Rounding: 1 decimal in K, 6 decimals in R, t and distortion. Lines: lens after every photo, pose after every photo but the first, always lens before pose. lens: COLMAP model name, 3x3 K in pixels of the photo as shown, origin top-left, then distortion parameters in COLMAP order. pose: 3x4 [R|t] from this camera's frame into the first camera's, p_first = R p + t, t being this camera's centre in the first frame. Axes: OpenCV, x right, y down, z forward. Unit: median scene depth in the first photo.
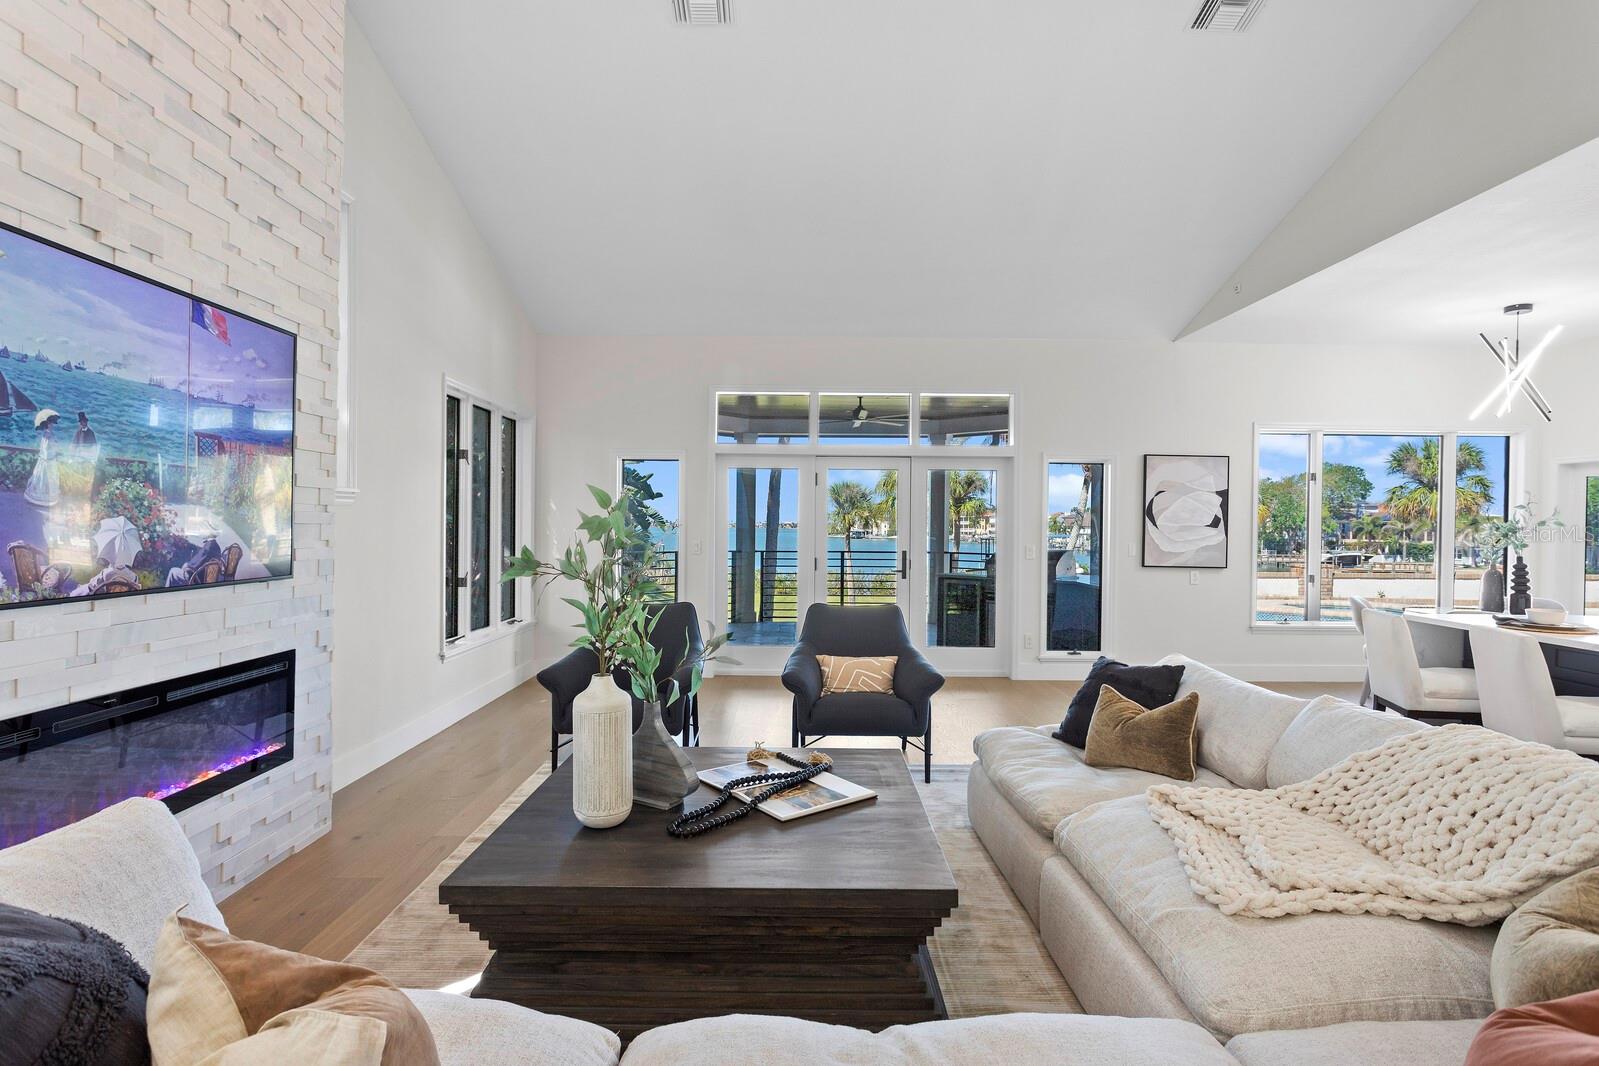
lens RADIAL K [[837.1, 0, 803.7], [0, 837.1, 535.2], [0, 0, 1]] dist [0.006995, 0.002951]
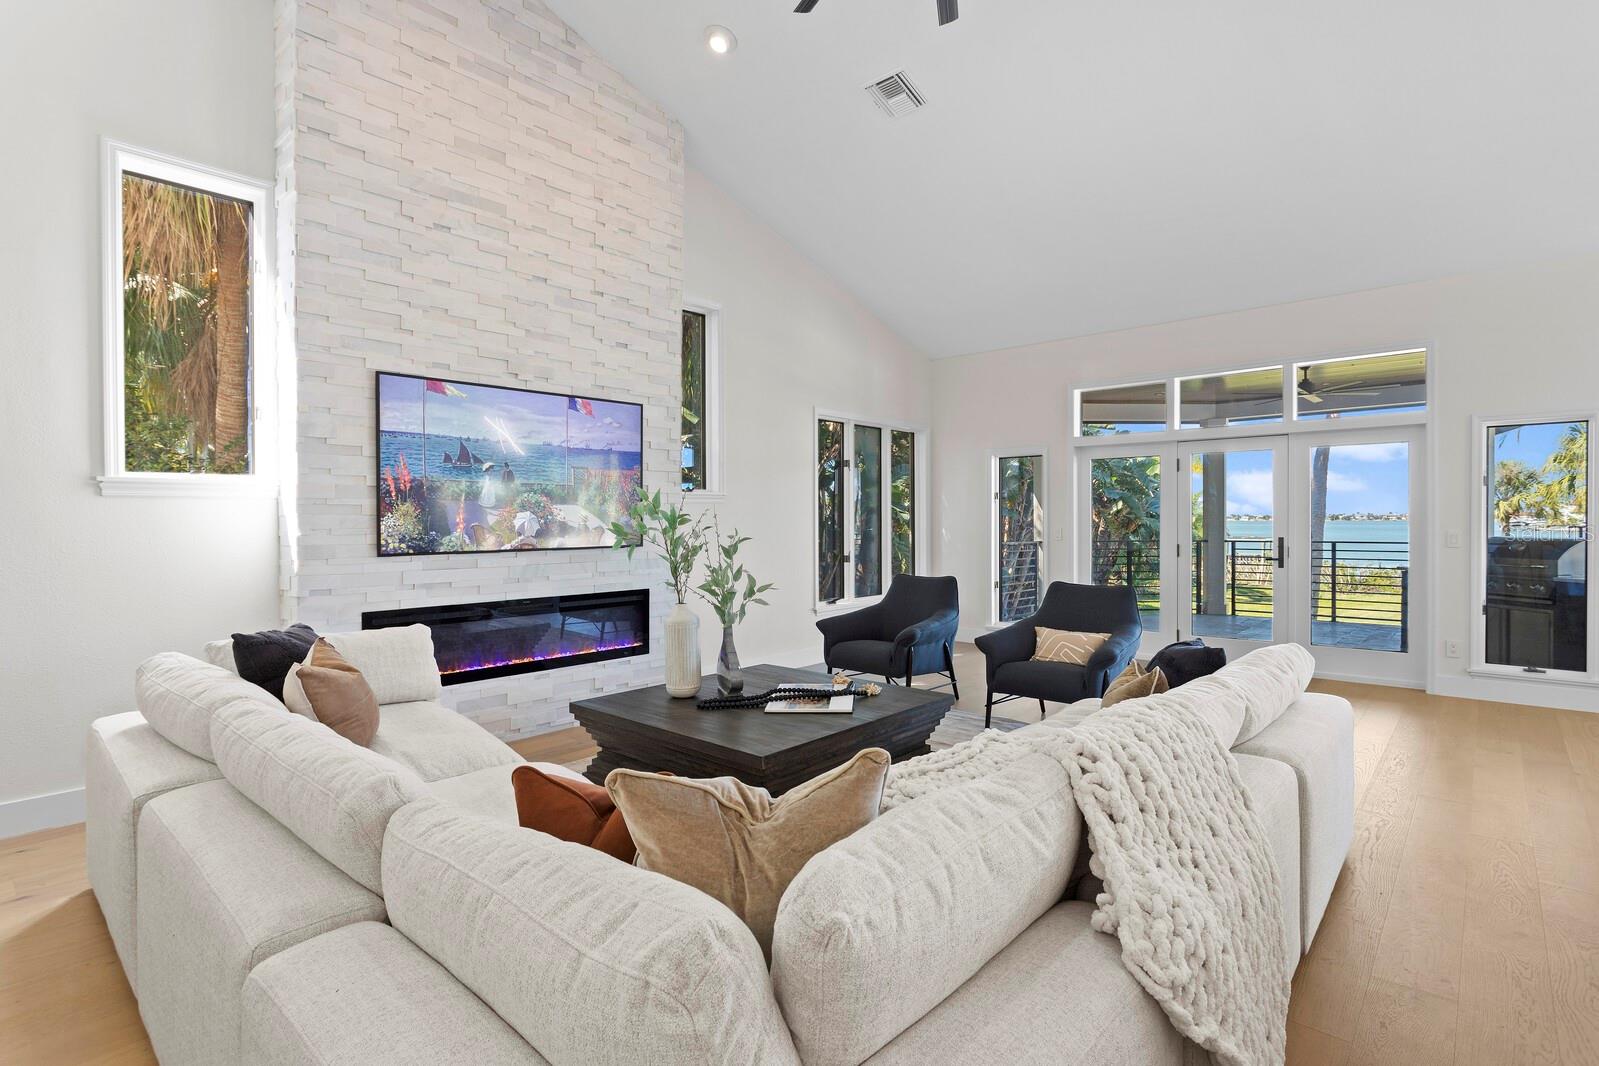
lens RADIAL K [[775.4, 0, 799.9], [0, 775.4, 525.6], [0, 0, 1]] dist [0.001428, 0.000749]
pose [[0.742598, -0.006560, -0.669705, 0.734308], [0.004519, 0.999978, -0.004785, 0.018625], [0.669722, 0.000527, 0.742612, 0.039585]]
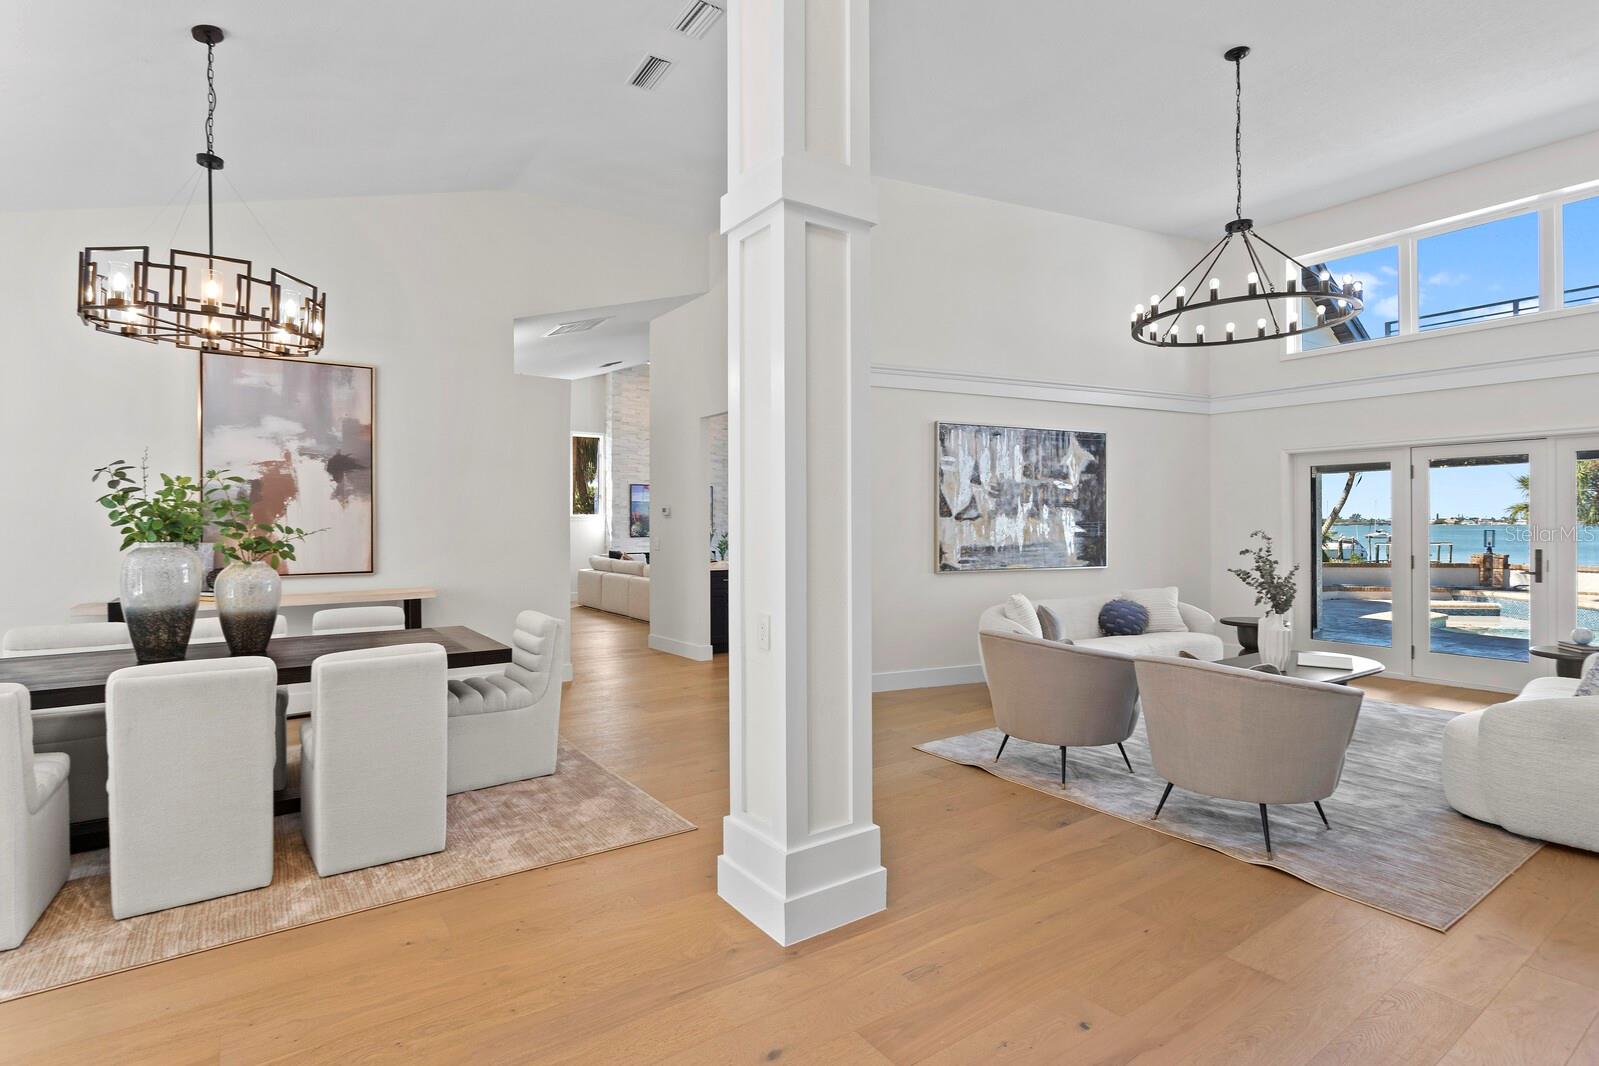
lens RADIAL K [[775.4, 0, 799.4], [0, 775.4, 529.2], [0, 0, 1]] dist [0.001428, 0.000749]
pose [[0.591485, -0.006143, -0.806292, 3.554738], [-0.005066, 0.999923, -0.011335, 0.059725], [0.806300, 0.010789, 0.591409, -1.342161]]
